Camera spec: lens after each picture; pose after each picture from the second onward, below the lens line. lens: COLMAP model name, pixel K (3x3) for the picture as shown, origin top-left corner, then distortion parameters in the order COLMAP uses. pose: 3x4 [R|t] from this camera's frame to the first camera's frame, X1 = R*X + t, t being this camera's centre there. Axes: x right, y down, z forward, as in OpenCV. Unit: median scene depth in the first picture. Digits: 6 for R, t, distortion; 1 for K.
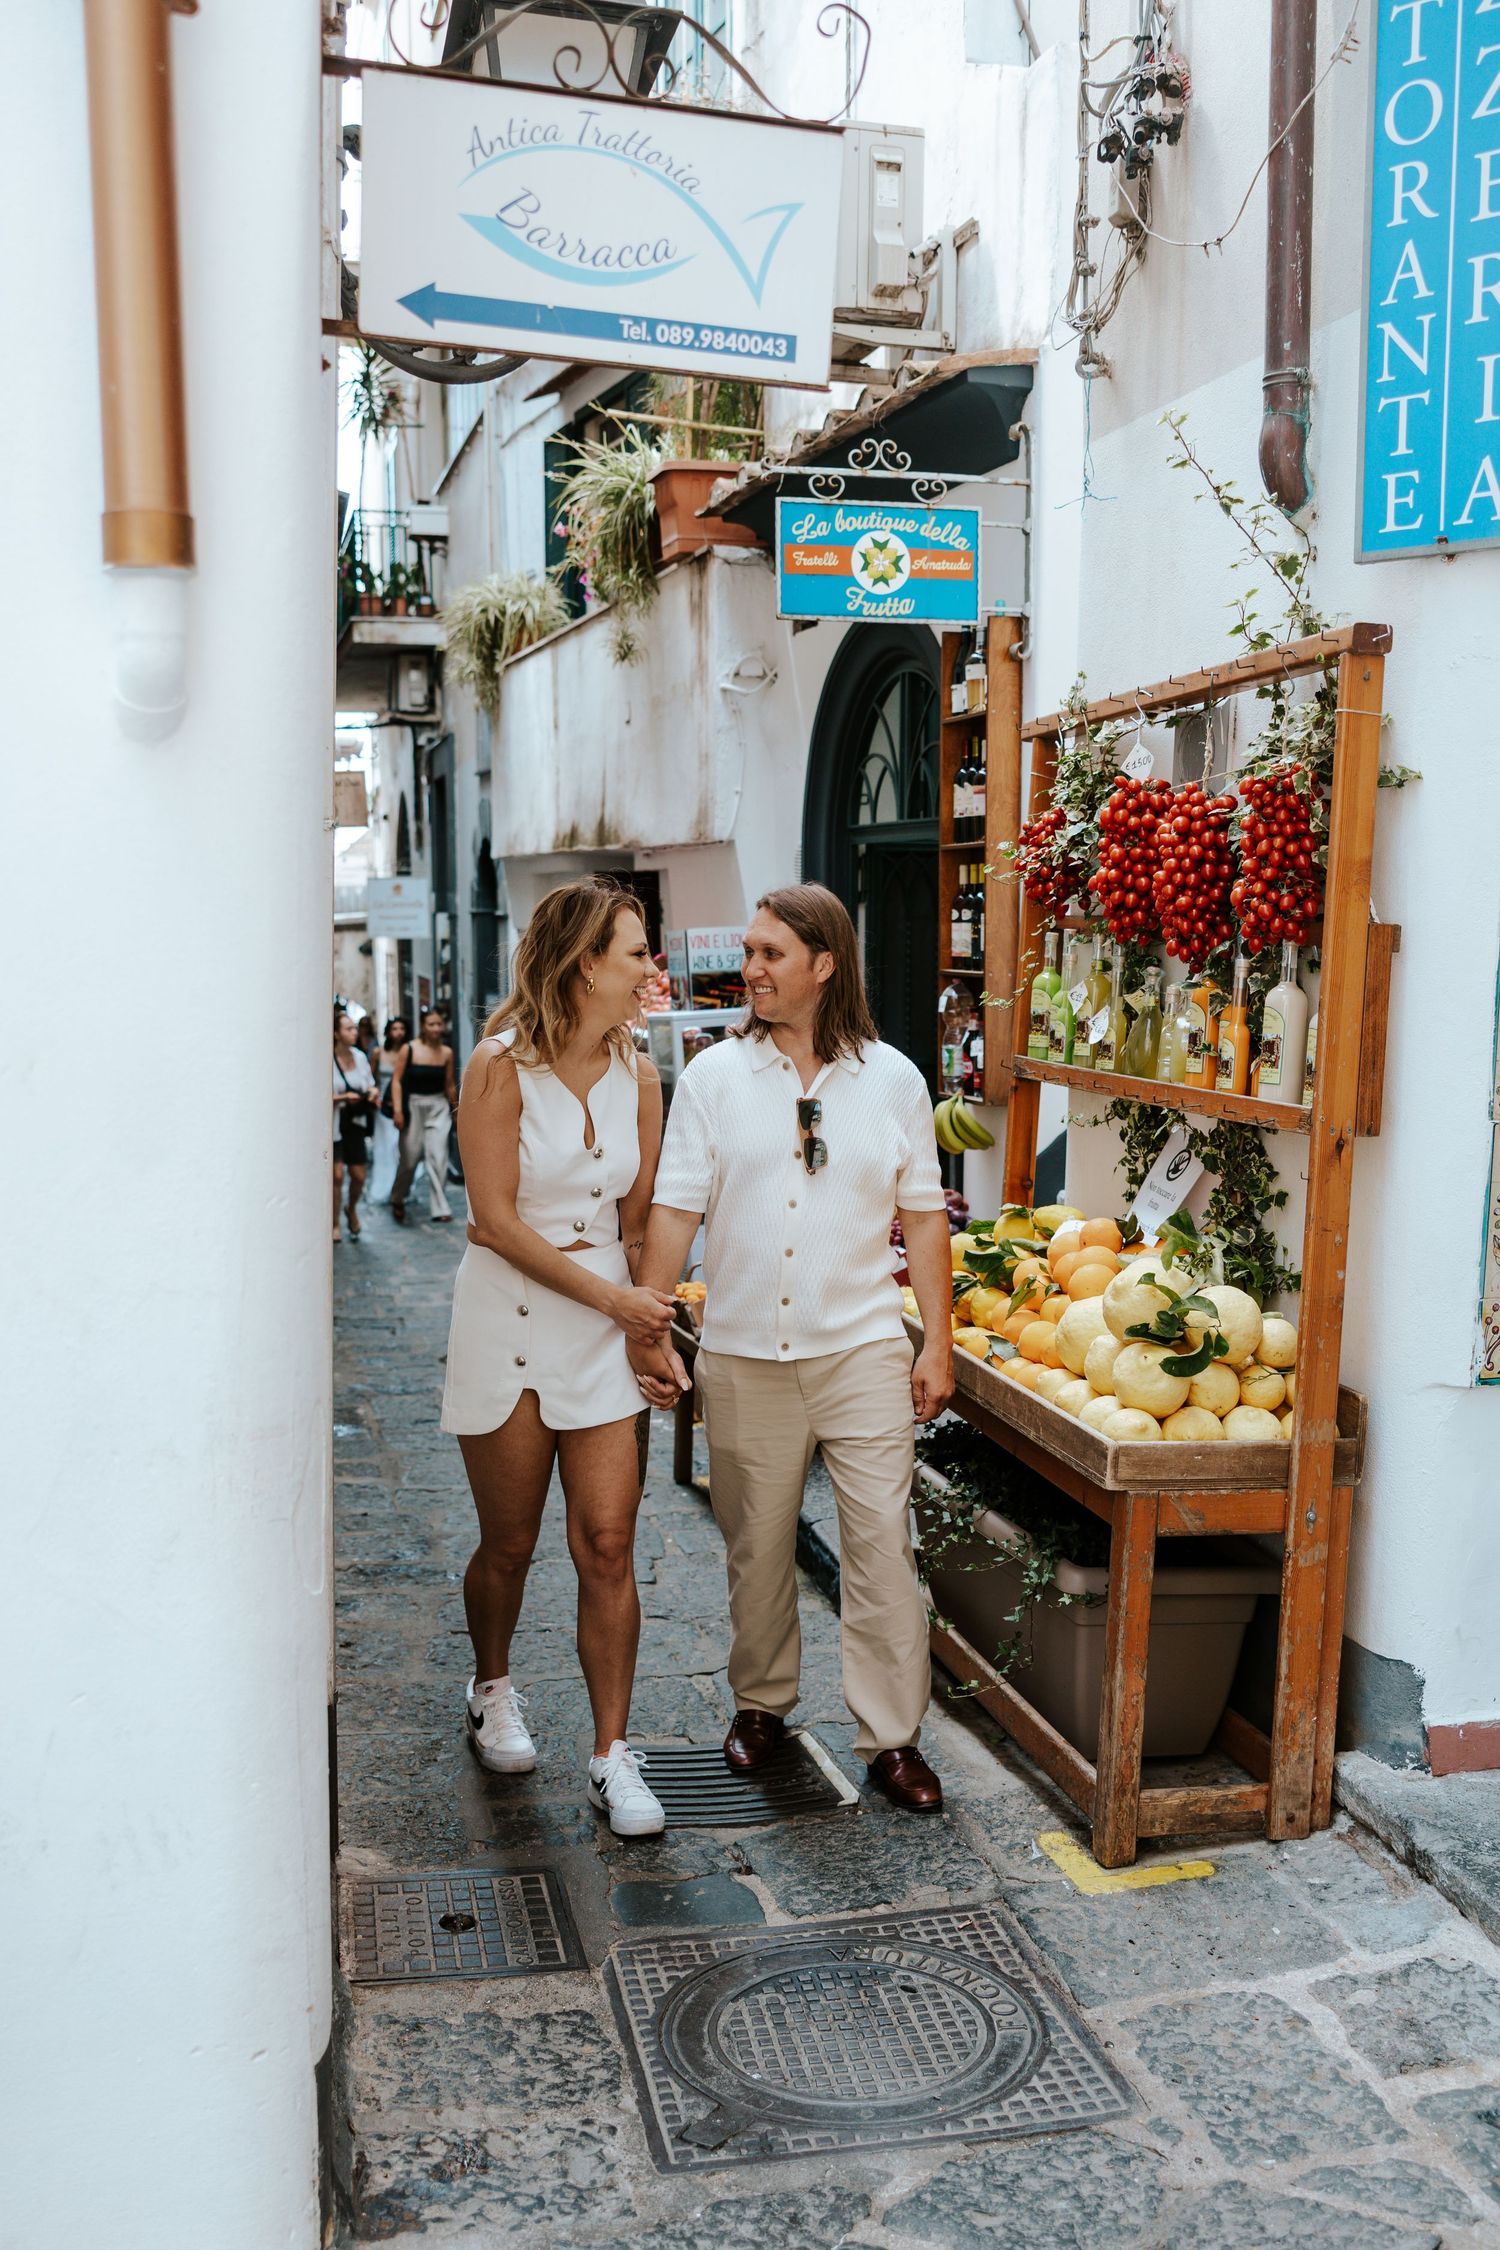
lens RADIAL K [[2016.3, 0, 748.9], [0, 2016.3, 1113.9], [0, 0, 1]] dist [-0.012255, 0.017270]
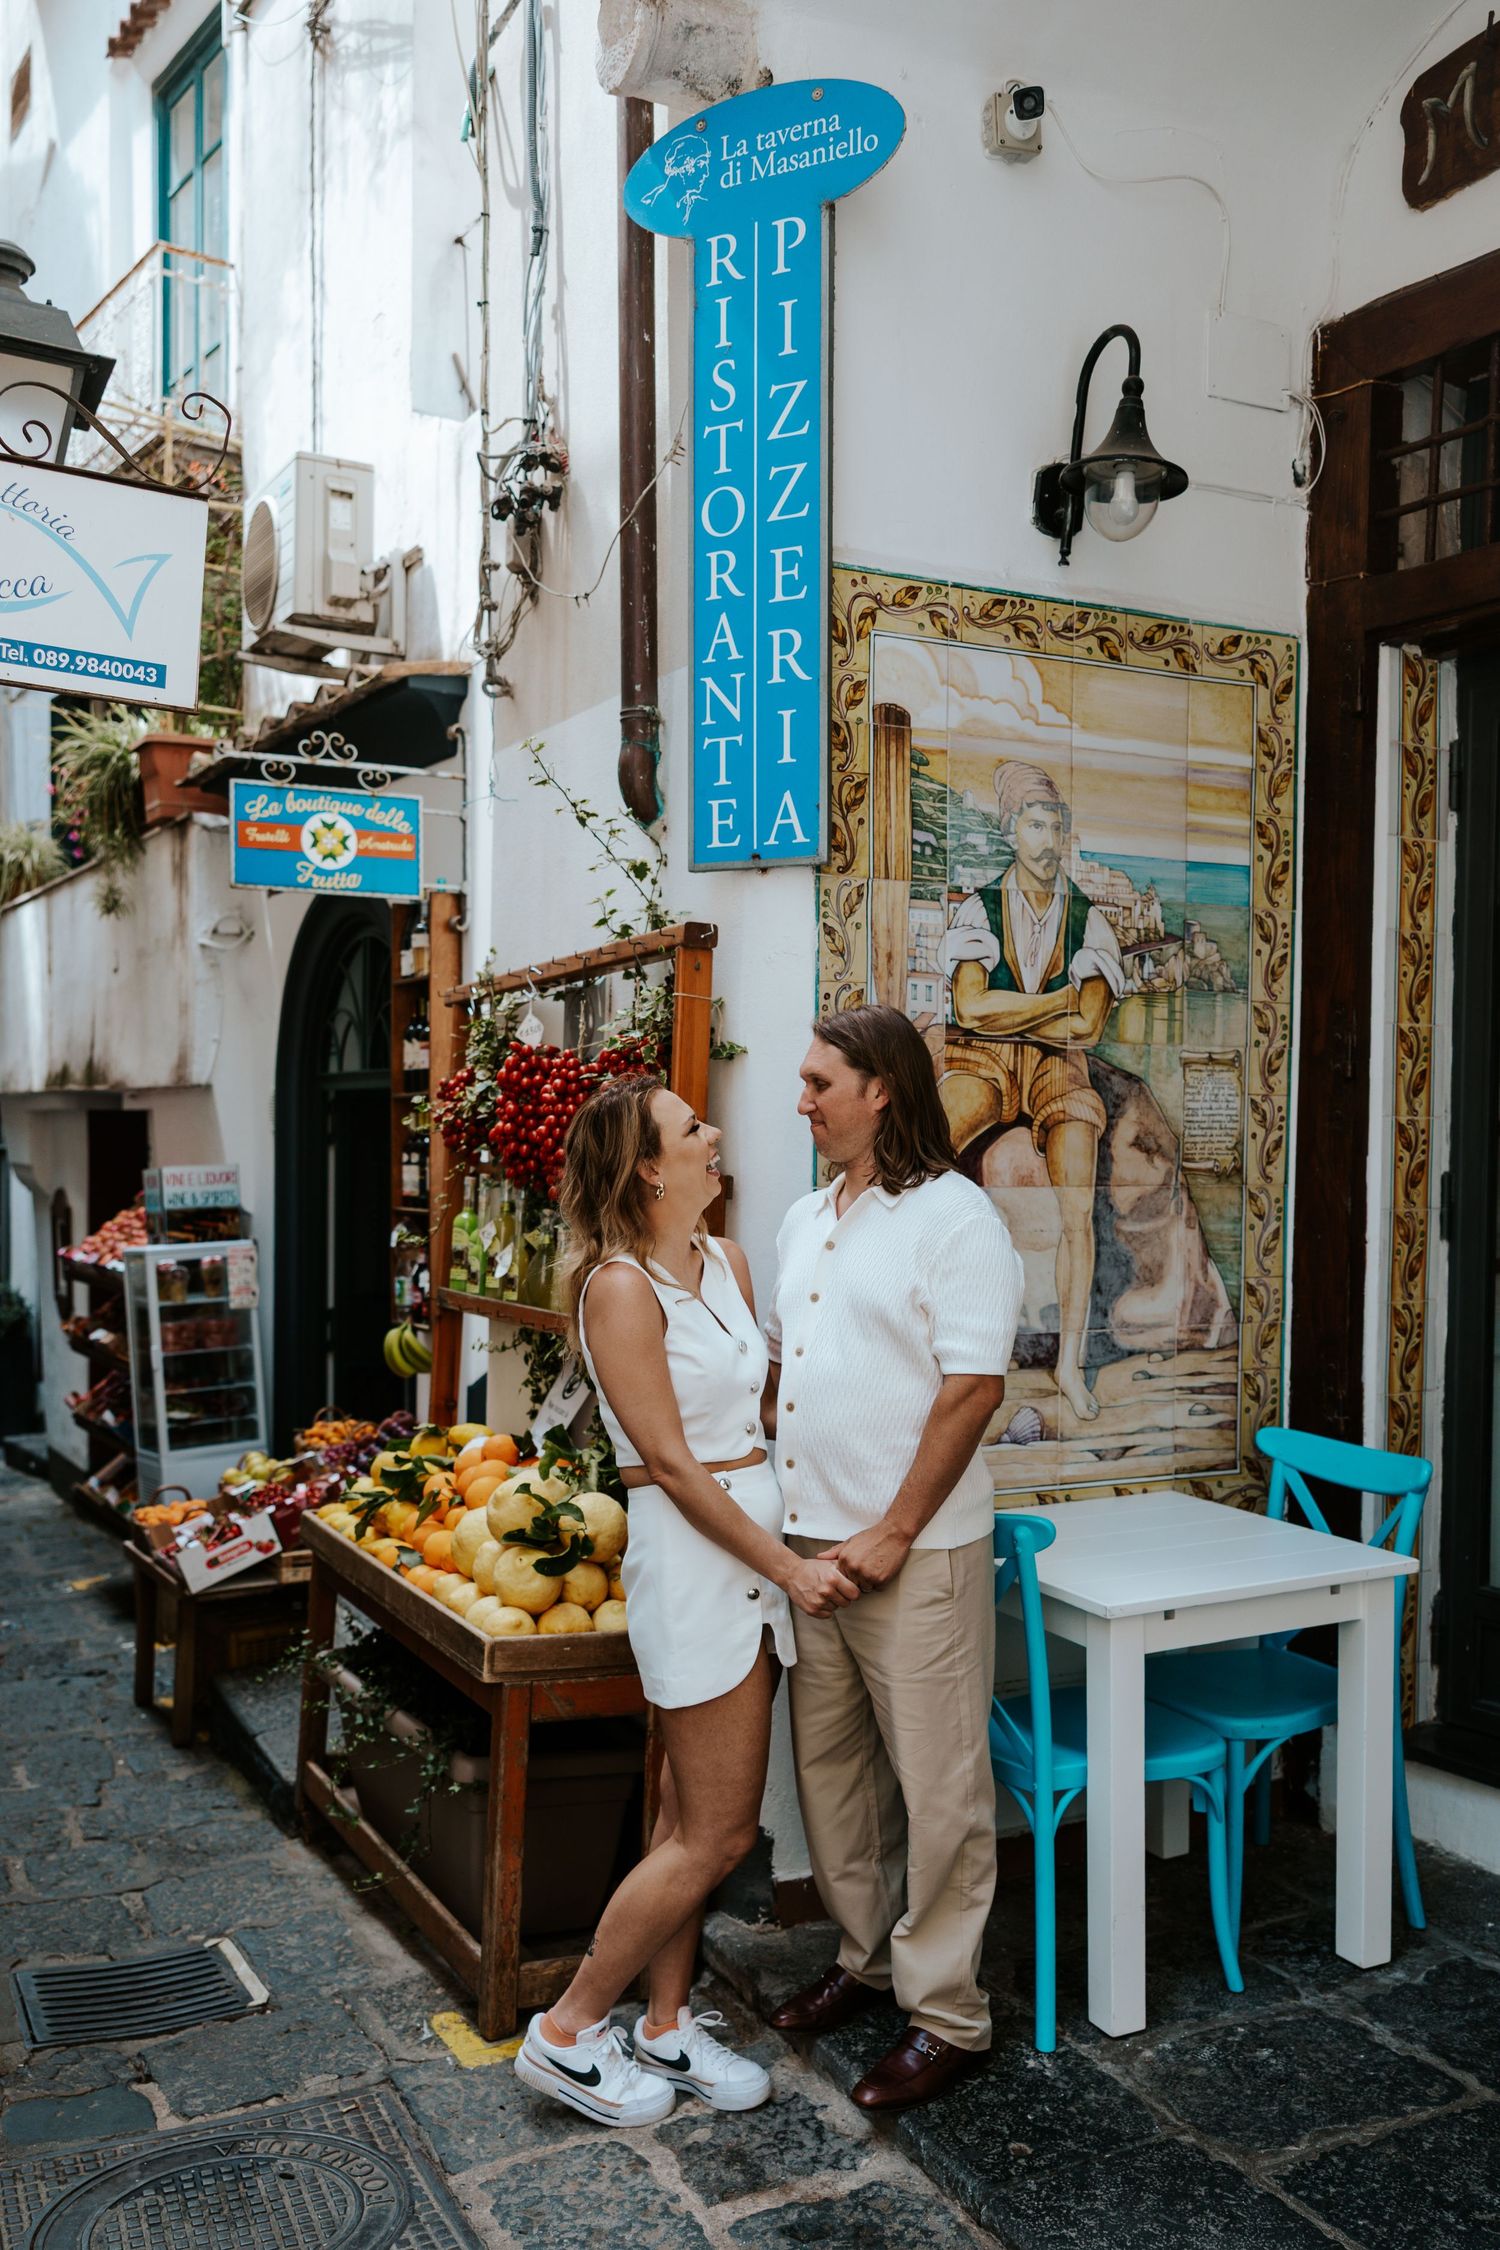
lens RADIAL K [[1917.6, 0, 750.1], [0, 1917.6, 1147.5], [0, 0, 1]] dist [0.009756, 0.006317]
pose [[0.974145, 0.008966, 0.225748, 0.072145], [0.013119, 0.995281, -0.096141, -0.002457], [-0.225544, 0.096617, 0.969430, -0.076596]]
